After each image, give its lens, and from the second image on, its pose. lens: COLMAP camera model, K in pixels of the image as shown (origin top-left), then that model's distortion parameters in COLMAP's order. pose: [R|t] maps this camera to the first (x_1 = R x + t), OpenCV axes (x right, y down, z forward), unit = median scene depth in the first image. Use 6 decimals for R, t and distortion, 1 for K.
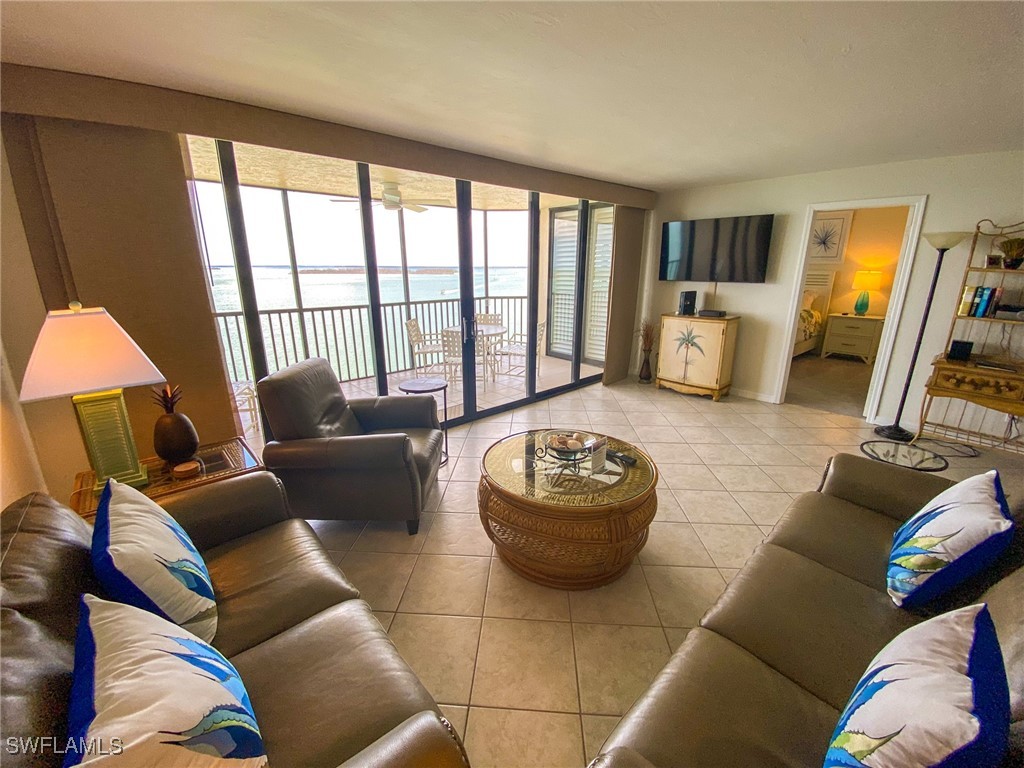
lens RADIAL K [[399.6, 0, 512.0], [0, 399.6, 384.0], [0, 0, 1]] dist [-0.041617, -0.000052]
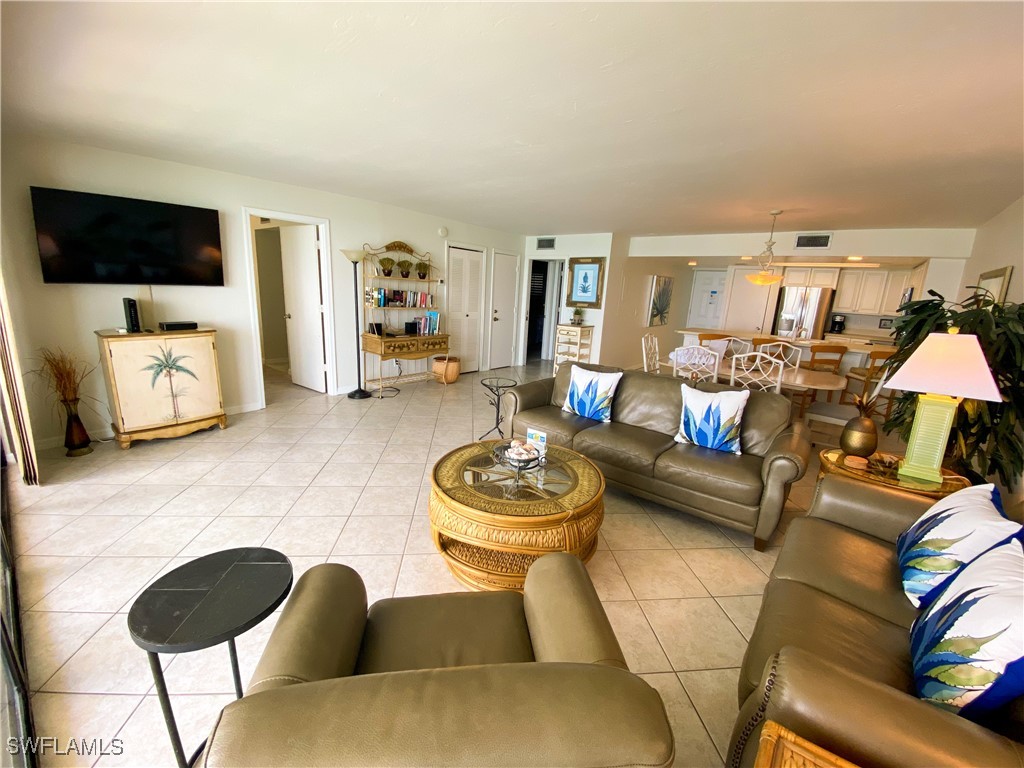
lens RADIAL K [[399.6, 0, 512.0], [0, 399.6, 384.0], [0, 0, 1]] dist [-0.041617, -0.000052]
pose [[-0.176336, -0.234255, 0.956049, -0.359769], [0.212959, 0.939186, 0.269402, -0.137868], [-0.961017, 0.251104, -0.115726, 0.493088]]
